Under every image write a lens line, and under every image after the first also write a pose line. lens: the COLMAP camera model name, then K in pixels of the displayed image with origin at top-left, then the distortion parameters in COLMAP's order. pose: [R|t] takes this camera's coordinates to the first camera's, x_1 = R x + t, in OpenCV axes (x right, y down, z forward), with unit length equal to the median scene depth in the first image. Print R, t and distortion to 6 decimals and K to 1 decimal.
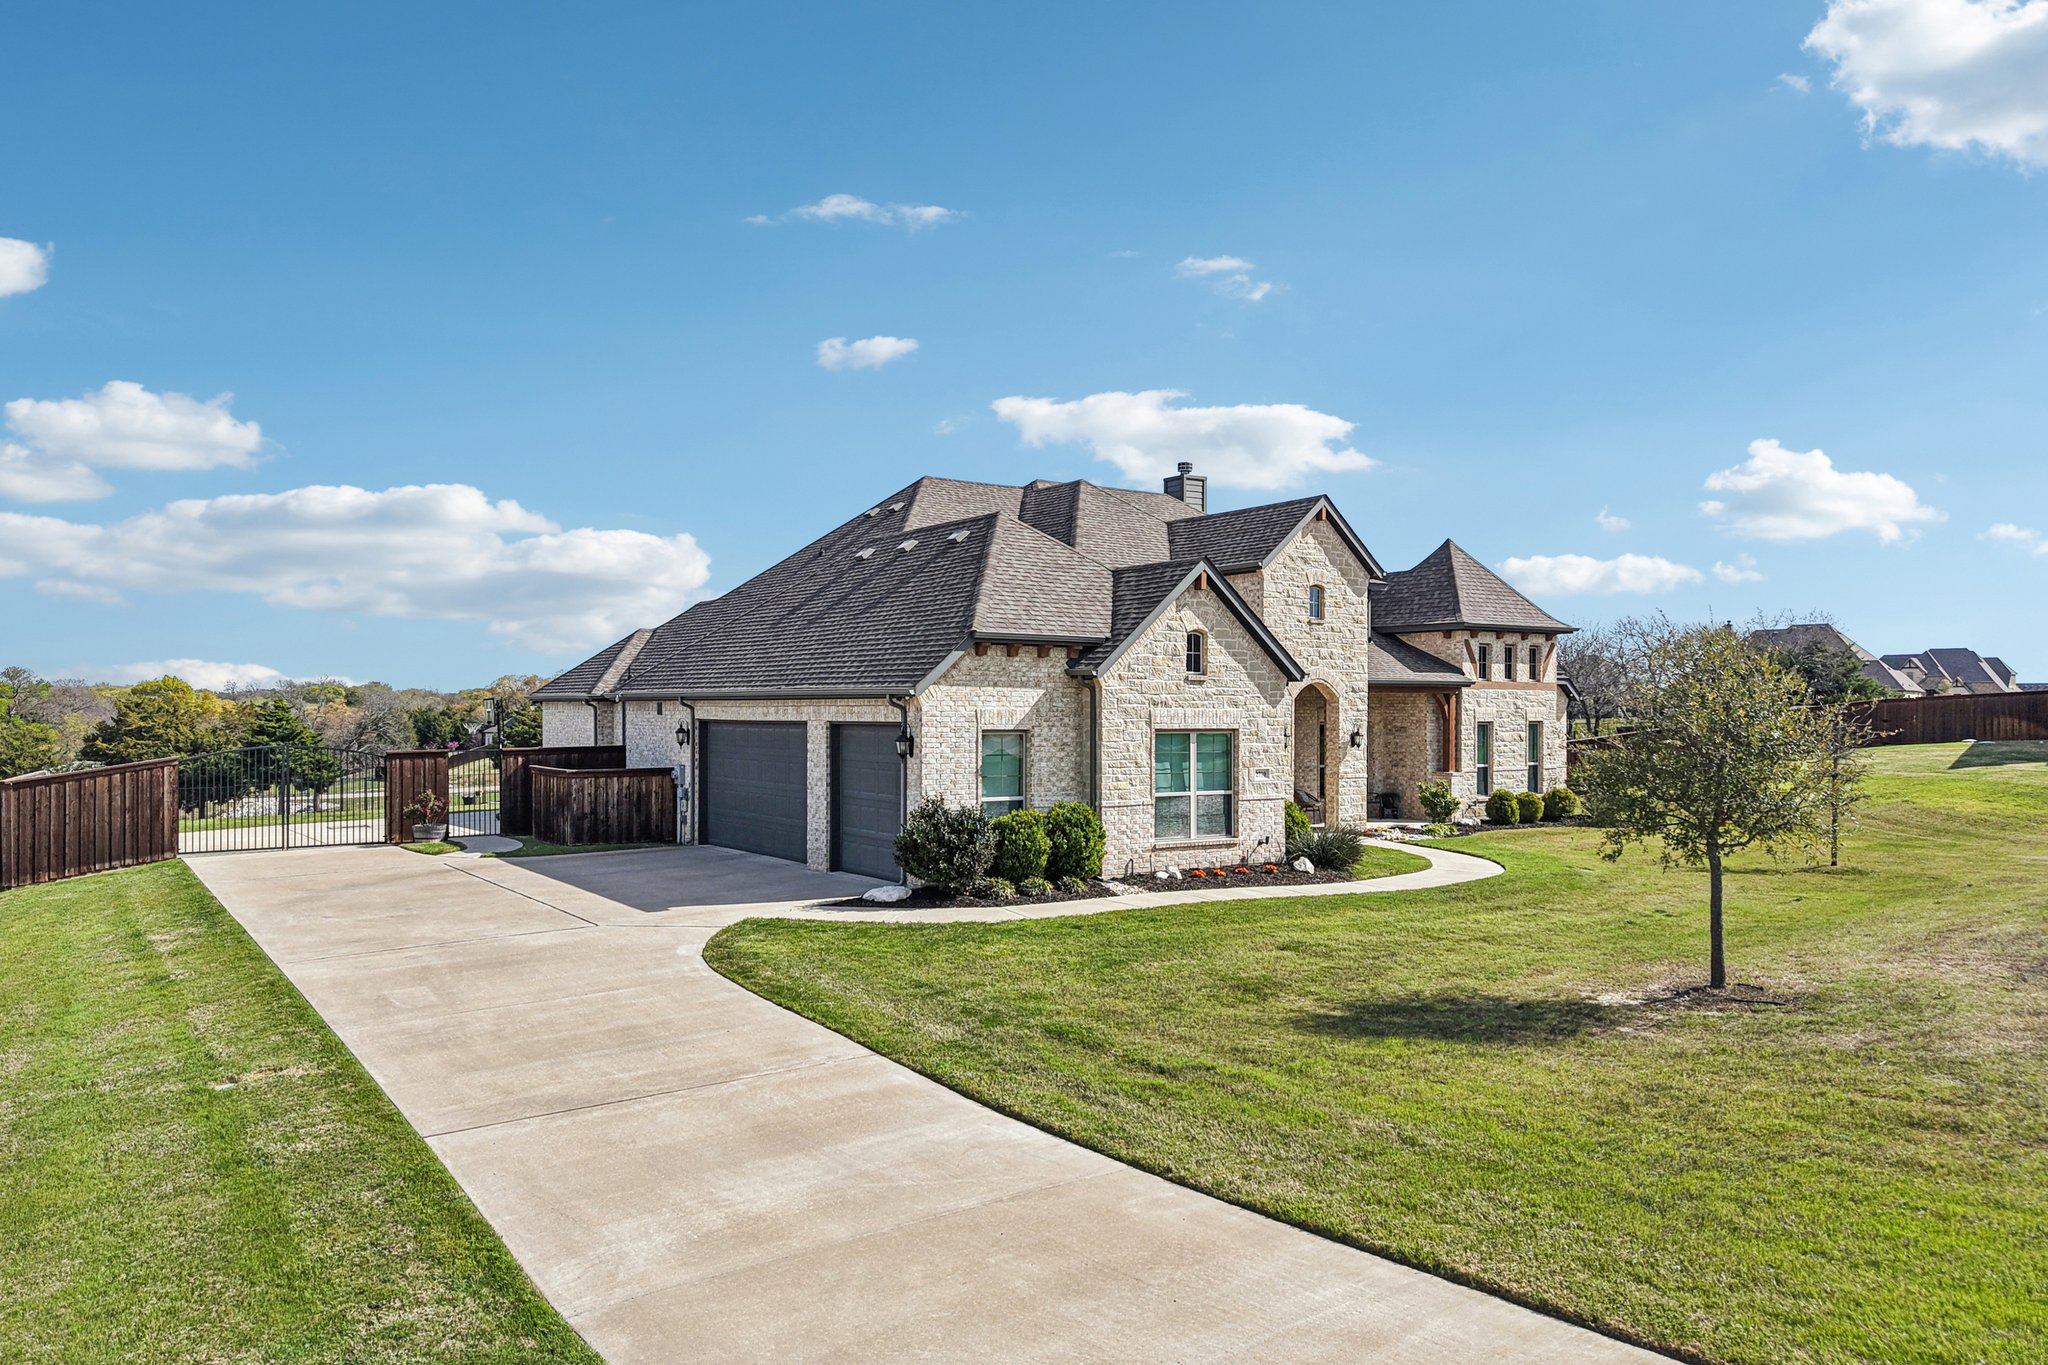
lens RADIAL K [[1466.6, 0, 1035.5], [0, 1466.6, 709.0], [0, 0, 1]] dist [0.026347, 0.000422]
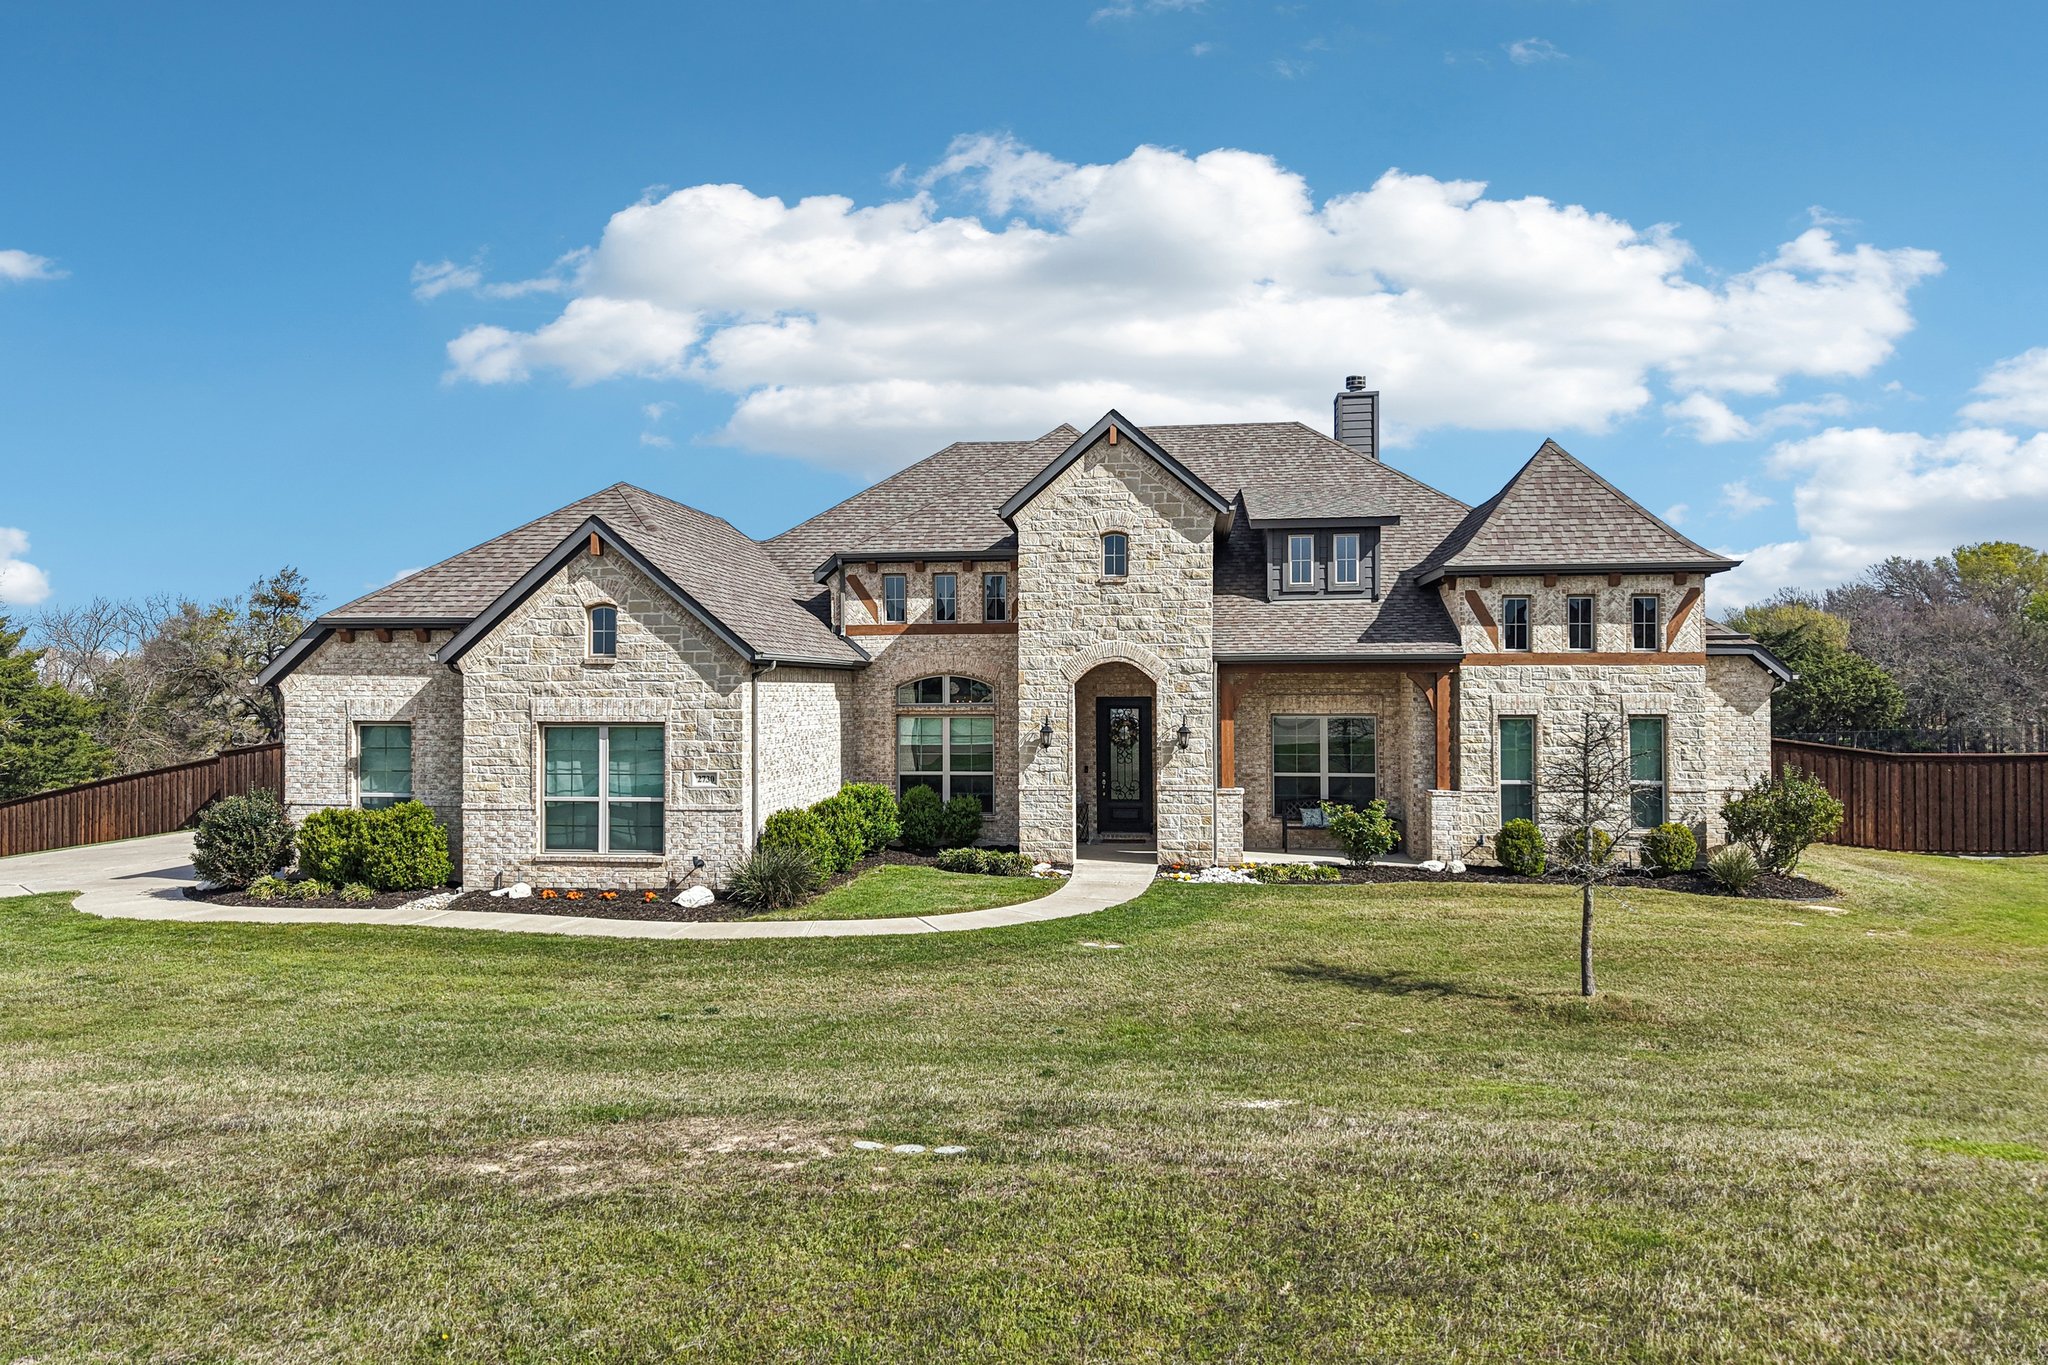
lens RADIAL K [[1374.2, 0, 1024.0], [0, 1374.2, 682.5], [0, 0, 1]] dist [0.028877, -0.000218]
pose [[0.734215, -0.010475, -0.678836, 0.751404], [0.003023, 0.999922, -0.012159, 0.001378], [0.678910, 0.006875, 0.734189, 0.538020]]
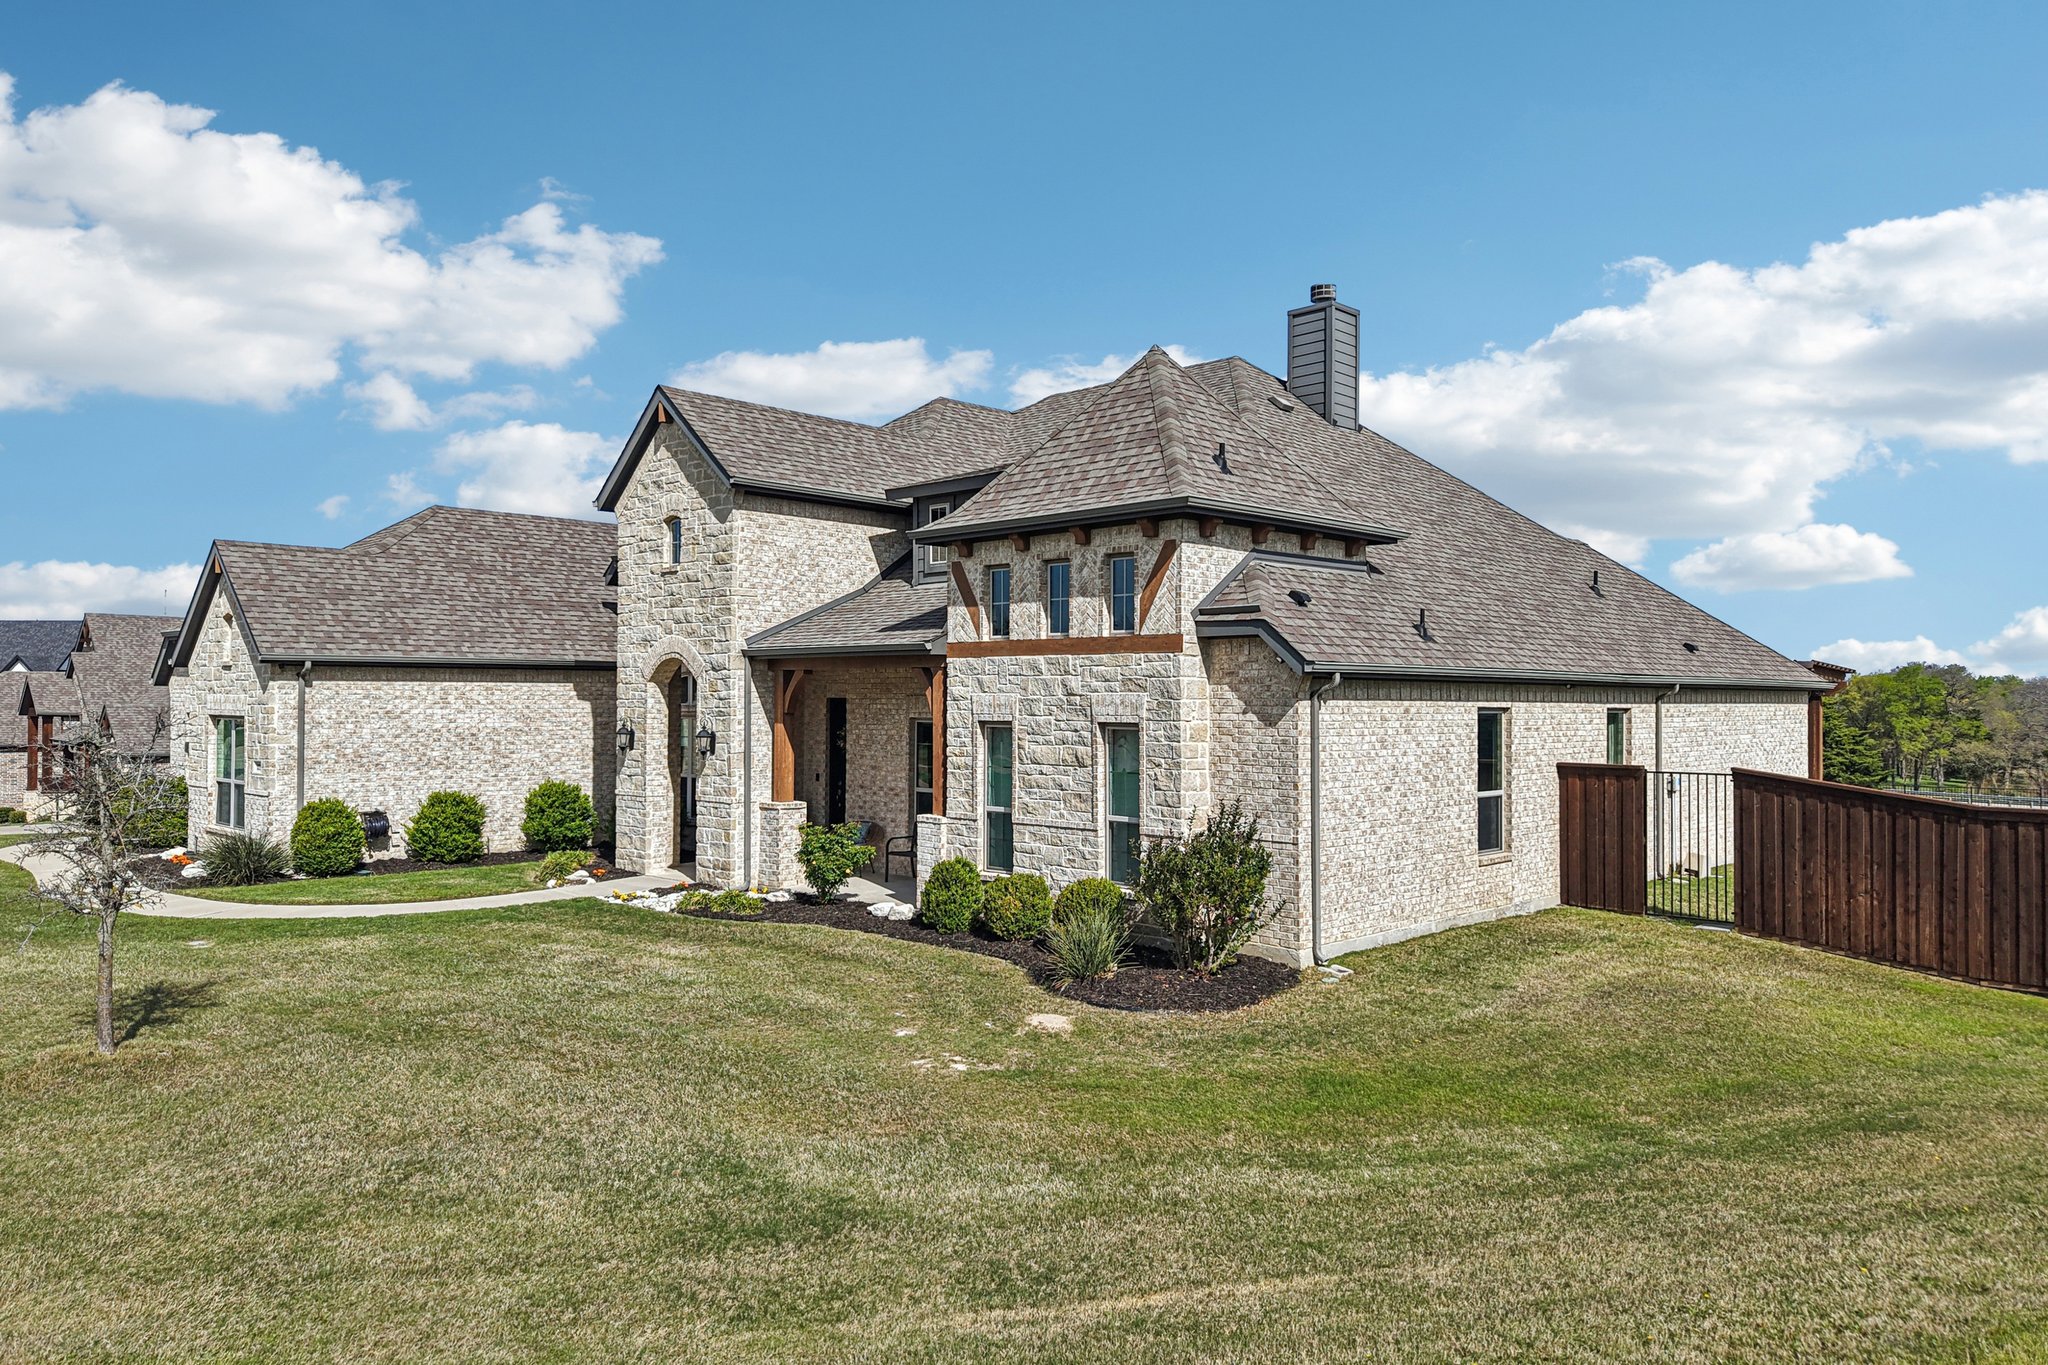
lens RADIAL K [[1466.6, 0, 1035.5], [0, 1466.6, 709.0], [0, 0, 1]] dist [0.026347, 0.000422]
pose [[0.184189, -0.004712, -0.982879, 1.064718], [-0.009452, 0.999934, -0.006565, 0.009945], [0.982845, 0.010499, 0.184133, 1.234753]]
